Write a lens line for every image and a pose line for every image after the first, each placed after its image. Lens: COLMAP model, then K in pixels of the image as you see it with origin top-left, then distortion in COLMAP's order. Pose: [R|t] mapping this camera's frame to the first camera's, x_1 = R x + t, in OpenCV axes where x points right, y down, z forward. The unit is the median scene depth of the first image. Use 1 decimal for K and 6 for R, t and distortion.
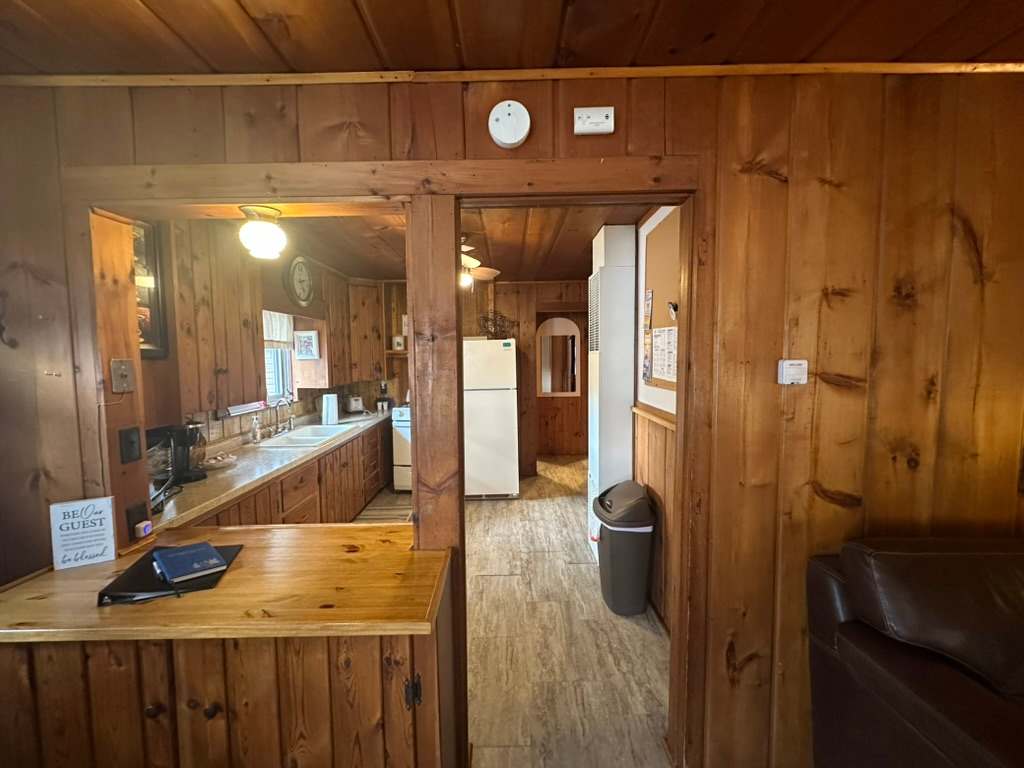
lens RADIAL K [[407.2, 0, 512.0], [0, 407.2, 384.0], [0, 0, 1]] dist [-0.000186, -0.000187]
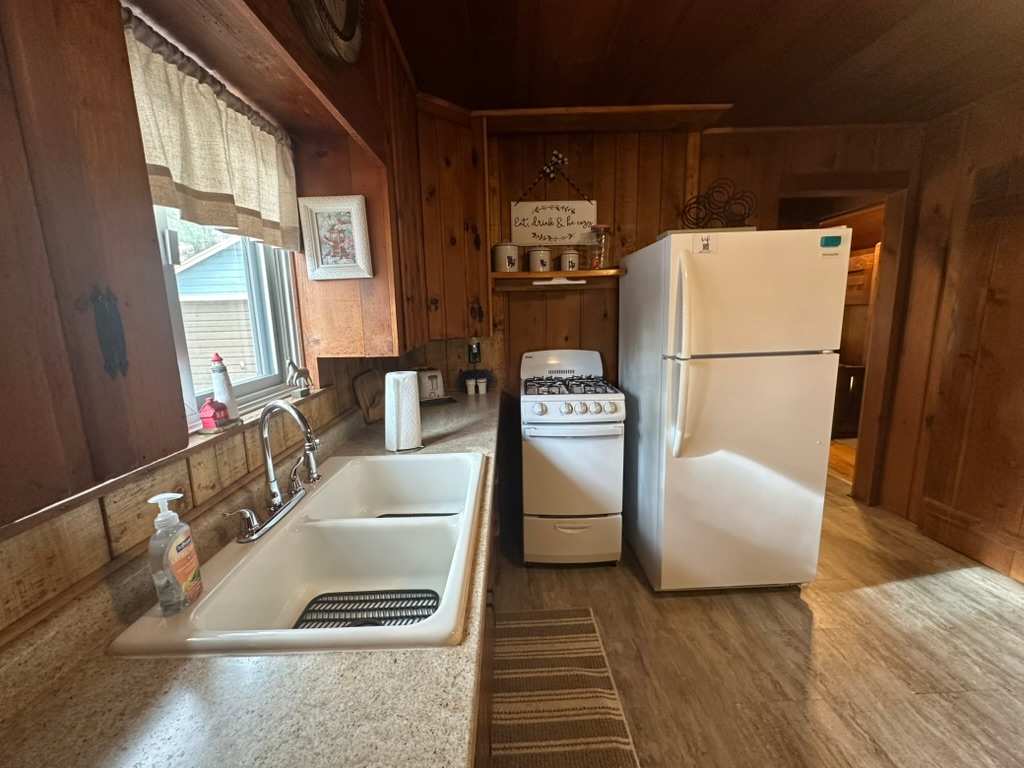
lens RADIAL K [[407.2, 0, 512.0], [0, 407.2, 384.0], [0, 0, 1]] dist [-0.000186, -0.000187]
pose [[0.999893, -0.012257, 0.008039, -0.332360], [0.011363, 0.994596, 0.103195, -0.002038], [-0.009260, -0.103093, 0.994629, 0.589286]]
